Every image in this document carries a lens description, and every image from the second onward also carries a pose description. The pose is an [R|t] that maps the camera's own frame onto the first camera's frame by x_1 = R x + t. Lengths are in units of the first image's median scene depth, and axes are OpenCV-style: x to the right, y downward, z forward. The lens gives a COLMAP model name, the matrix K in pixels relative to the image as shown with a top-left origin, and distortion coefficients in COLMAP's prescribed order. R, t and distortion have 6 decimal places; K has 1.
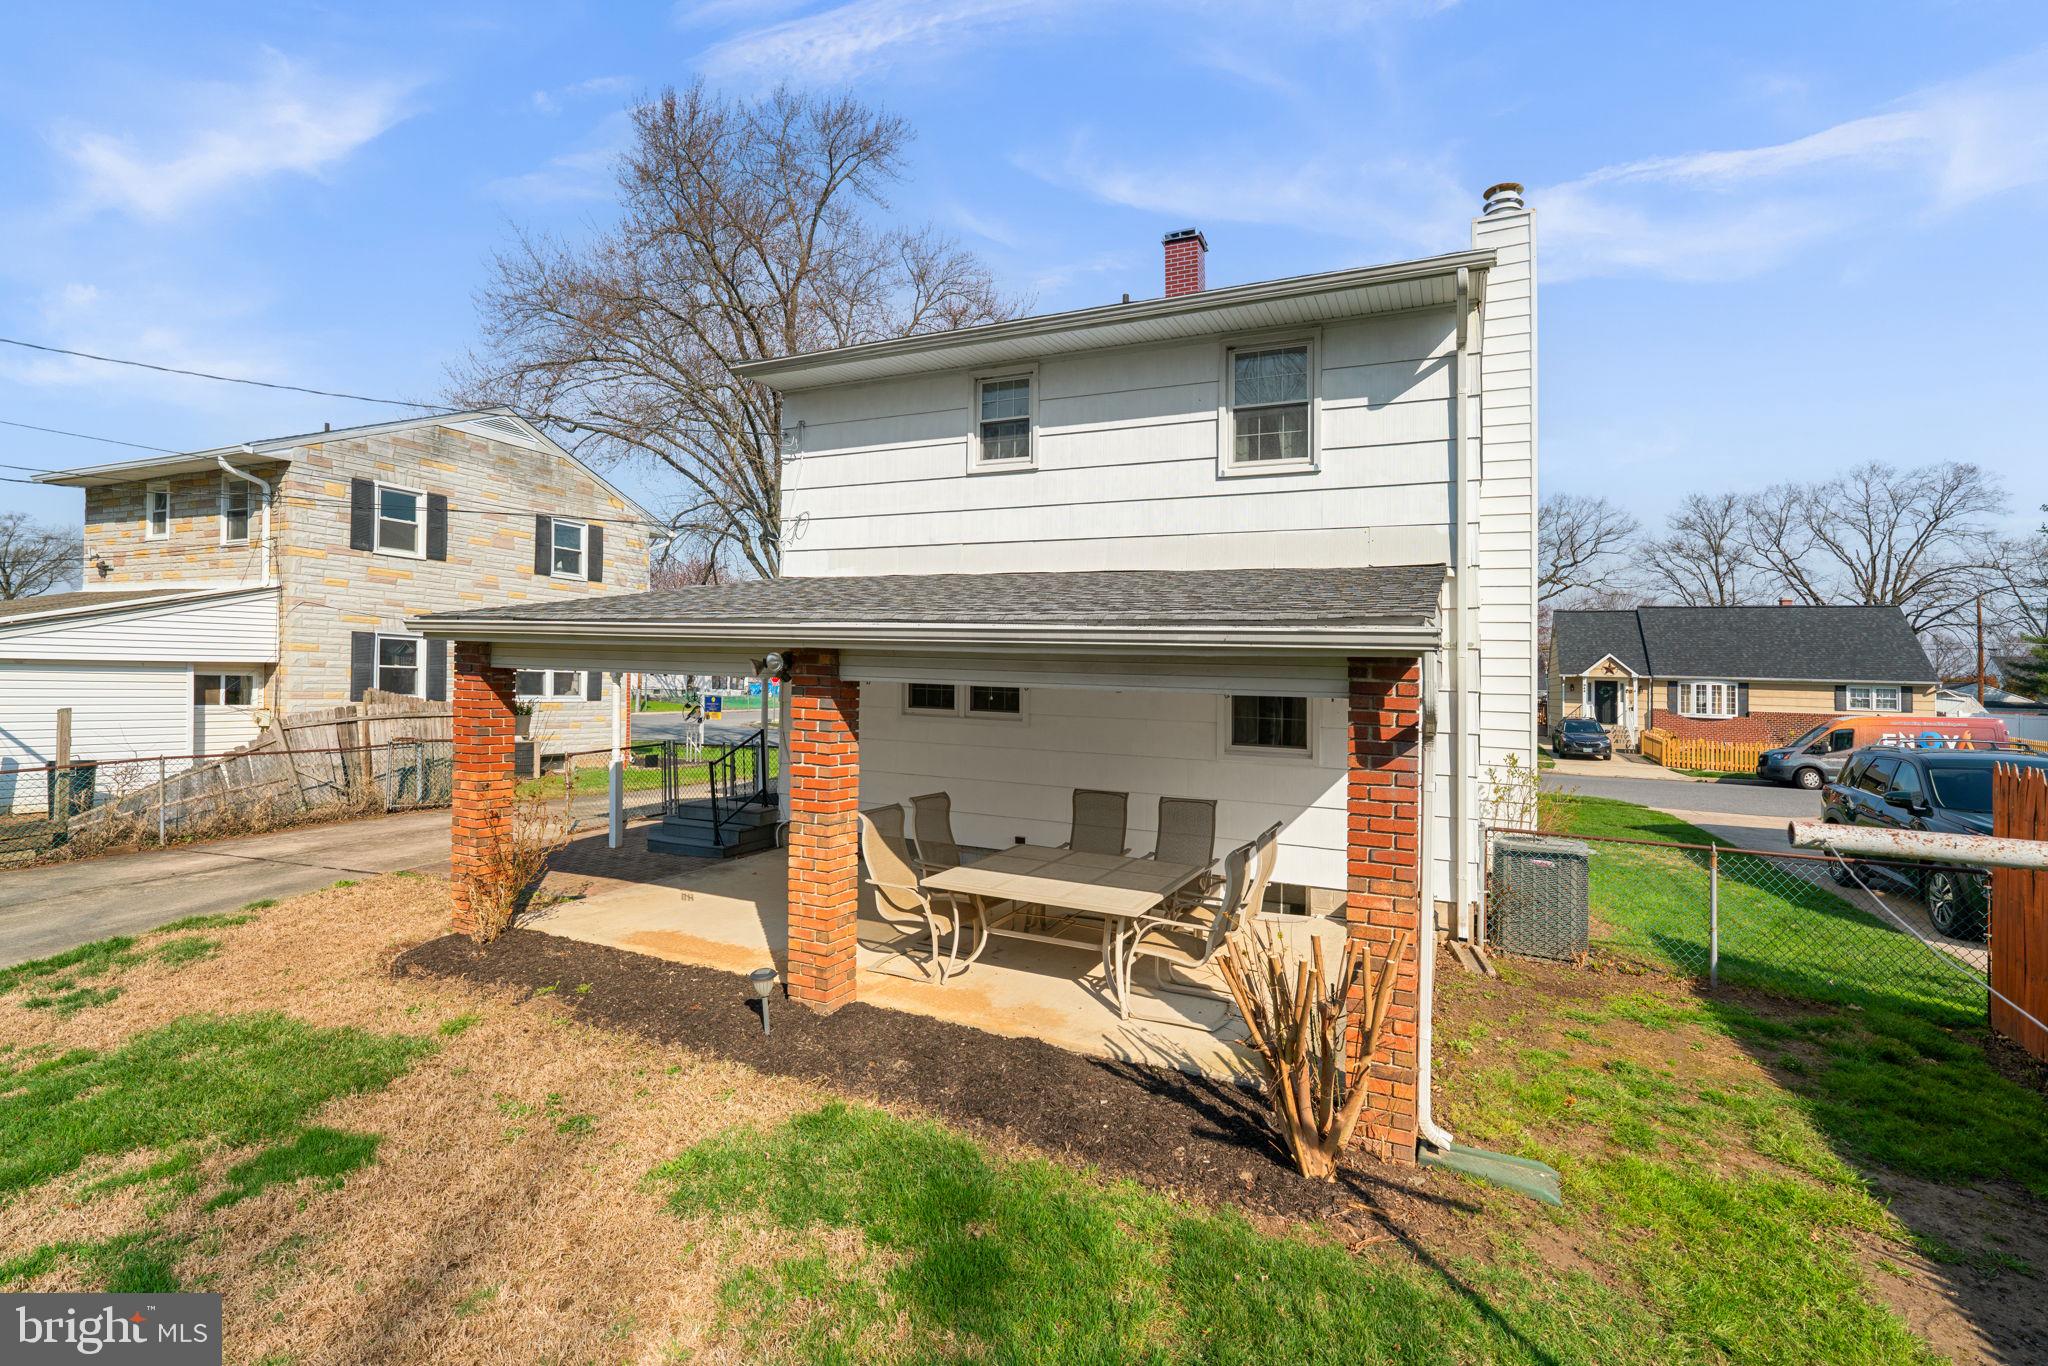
lens RADIAL K [[933.3, 0, 1028.1], [0, 933.3, 672.6], [0, 0, 1]] dist [-0.000303, 0.000237]
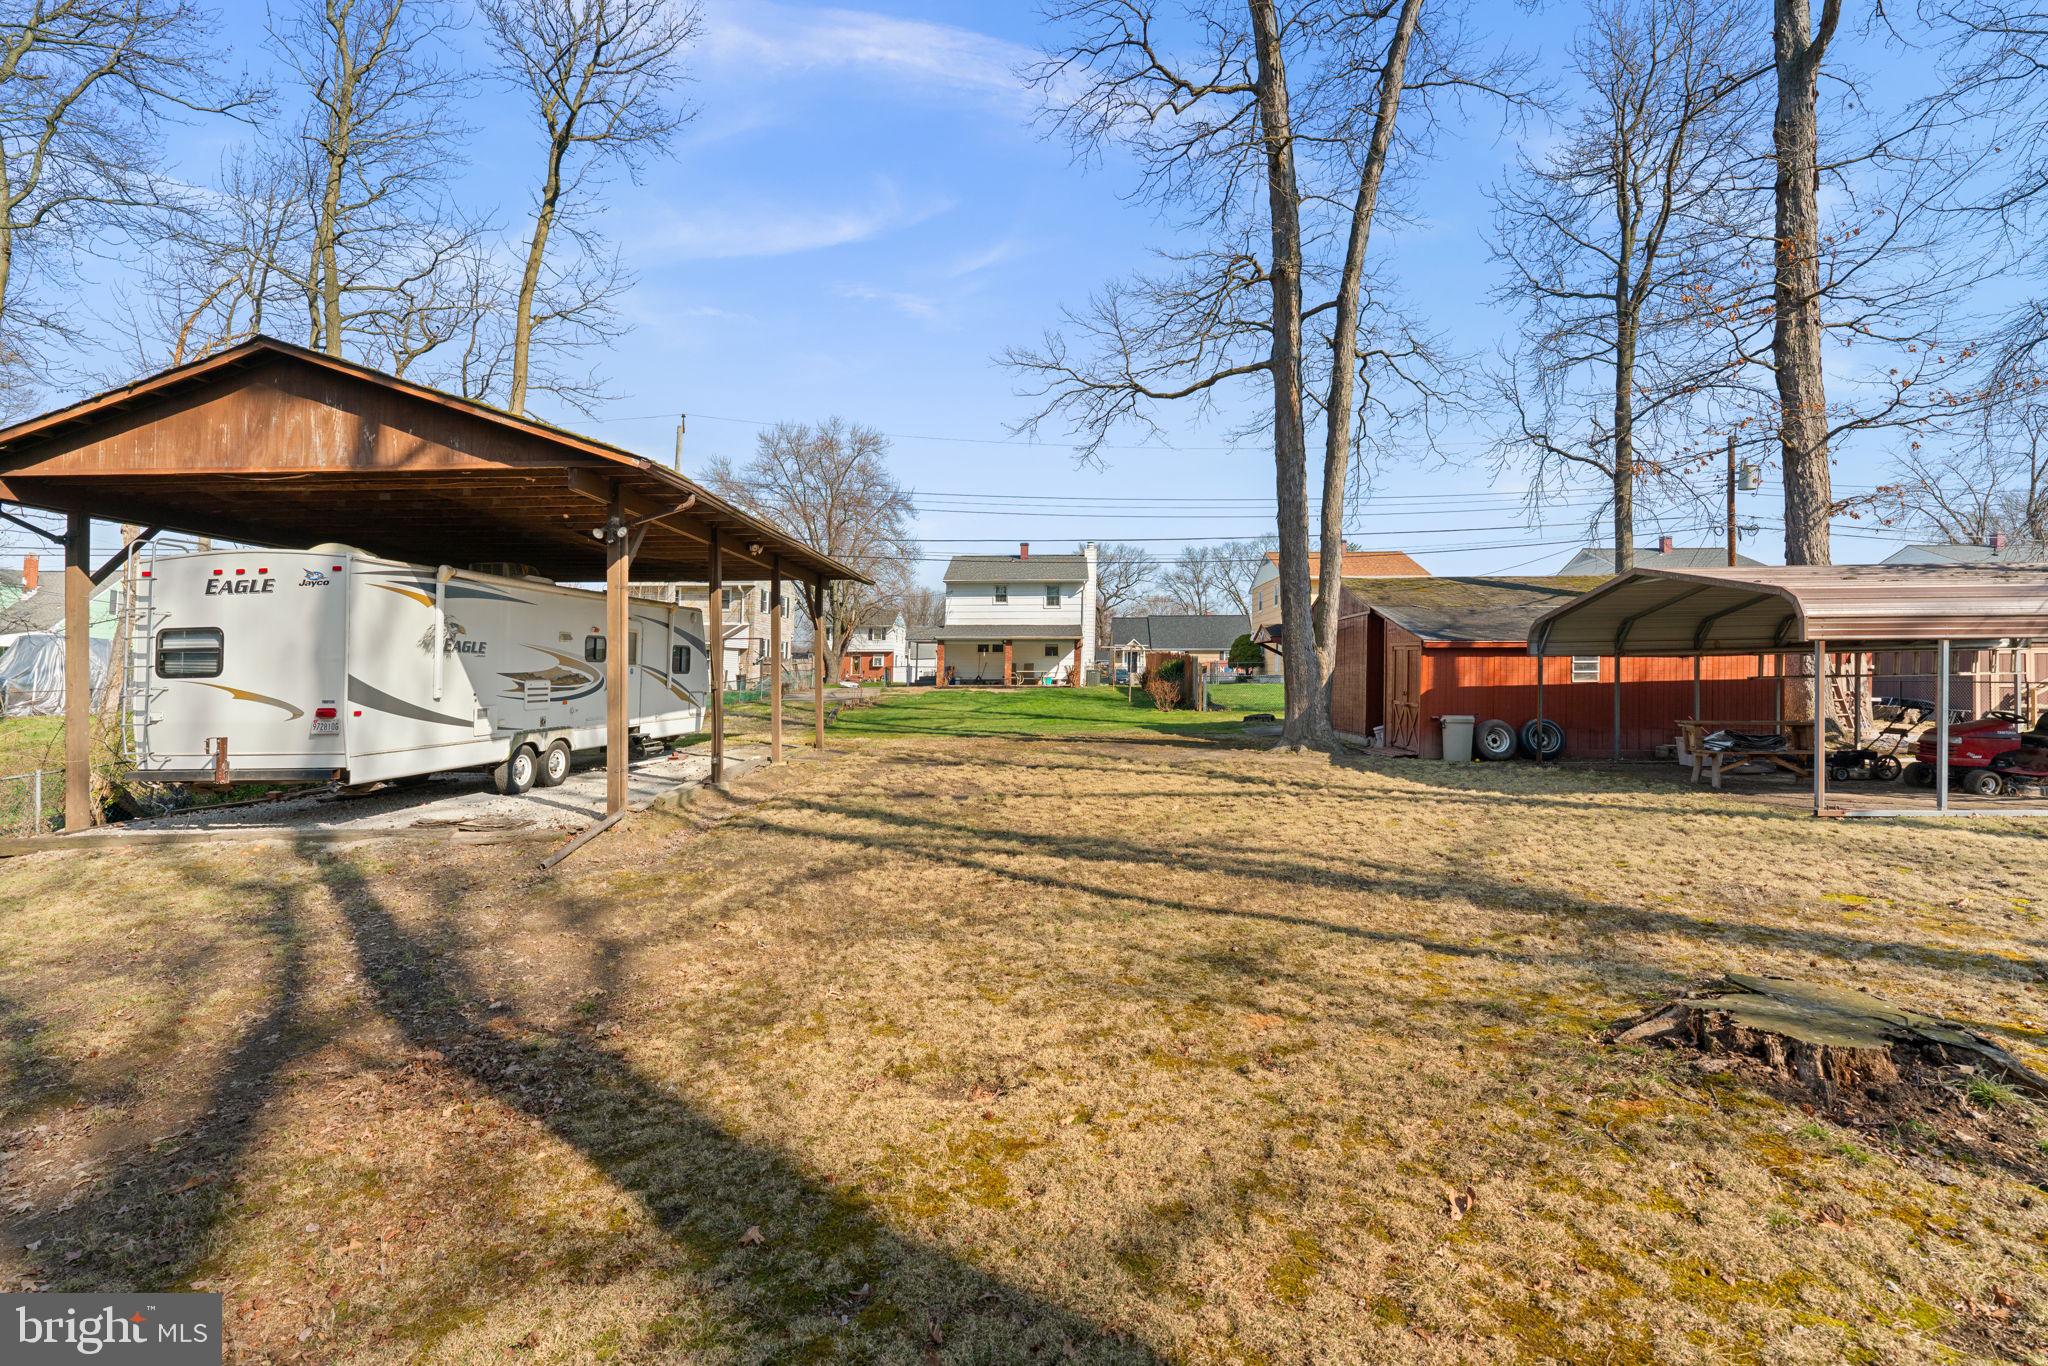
lens RADIAL K [[933.3, 0, 1028.1], [0, 933.3, 672.6], [0, 0, 1]] dist [-0.000303, 0.000237]
pose [[0.919469, -0.034935, 0.391608, -1.024928], [0.033450, 0.999384, 0.010616, 0.058336], [-0.391737, 0.003339, 0.920071, -2.022006]]
